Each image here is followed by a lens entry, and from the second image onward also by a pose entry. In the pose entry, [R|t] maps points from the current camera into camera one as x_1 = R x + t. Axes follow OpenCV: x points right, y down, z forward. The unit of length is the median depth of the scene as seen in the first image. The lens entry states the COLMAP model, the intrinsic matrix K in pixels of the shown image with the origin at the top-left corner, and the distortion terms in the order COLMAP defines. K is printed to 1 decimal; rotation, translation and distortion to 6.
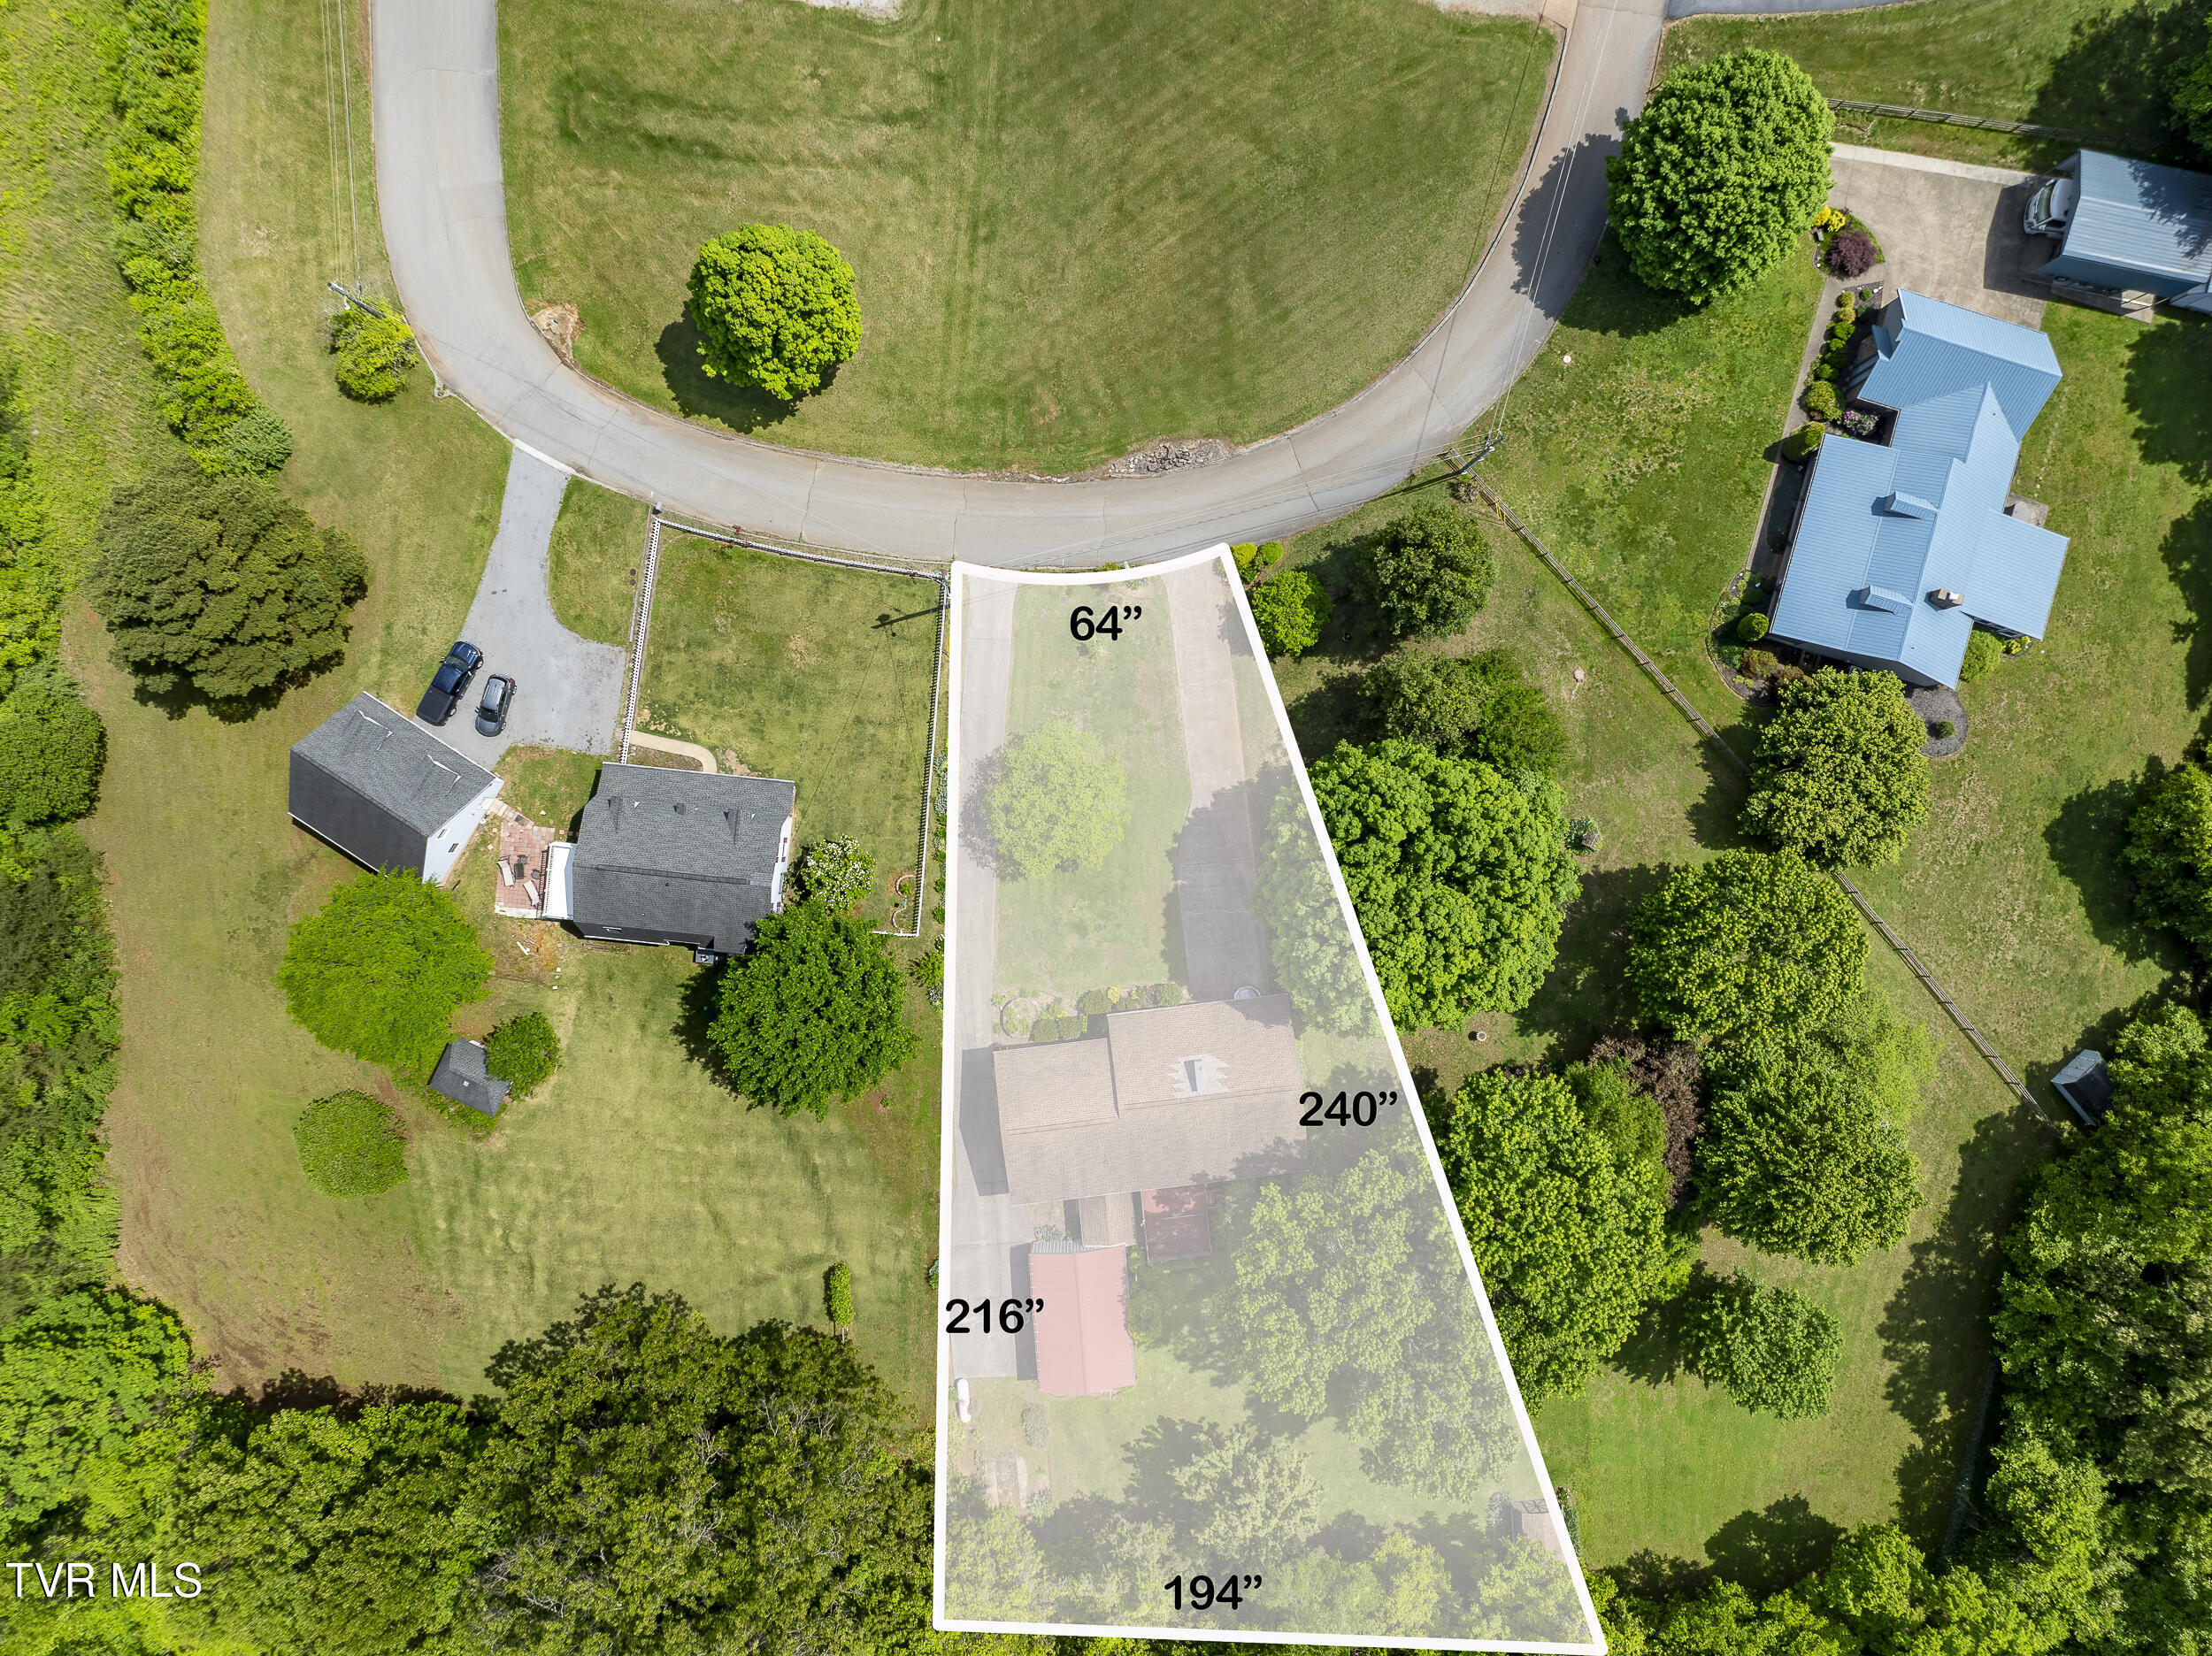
lens RADIAL K [[1555.5, 0, 1103.0], [0, 1555.5, 842.0], [0, 0, 1]] dist [-0.046729, 0.026787]
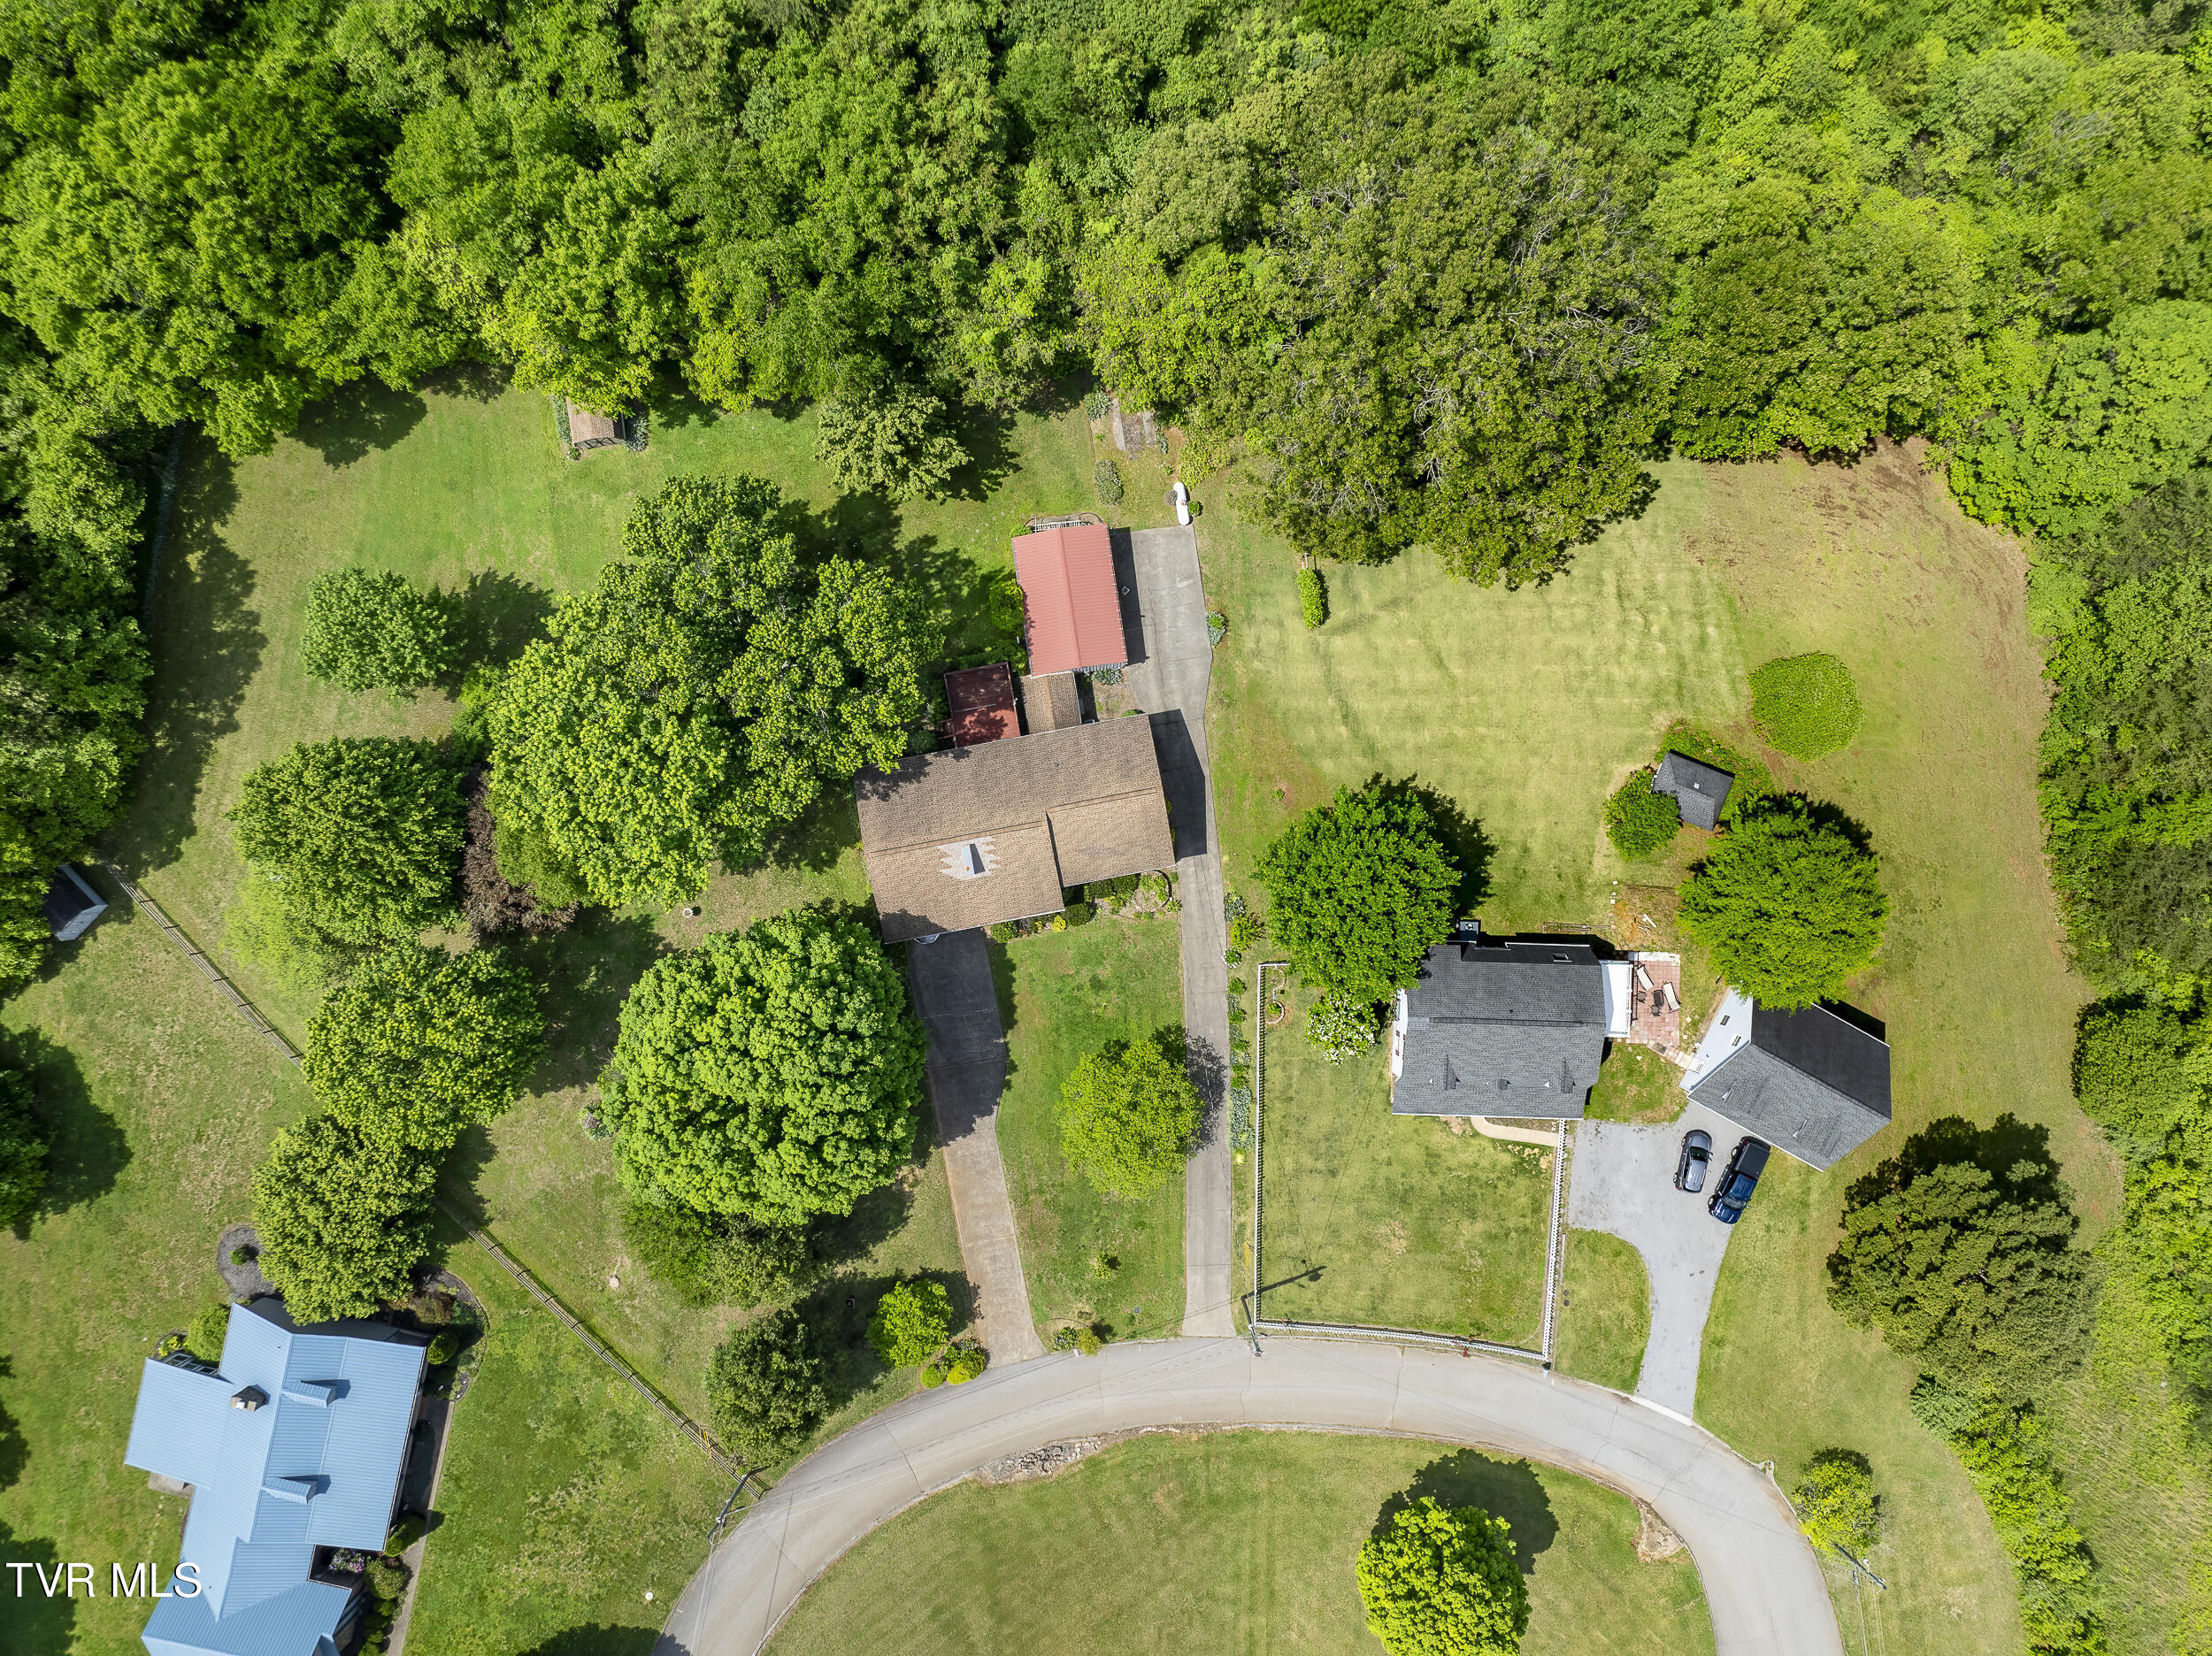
lens RADIAL K [[1555.5, 0, 1110.9], [0, 1555.5, 823.6], [0, 0, 1]] dist [-0.046729, 0.026787]
pose [[-0.997508, 0.067979, -0.018906, -0.011773], [-0.068146, -0.997640, 0.008374, 0.156645], [-0.018292, 0.009641, 0.999786, 0.000030]]
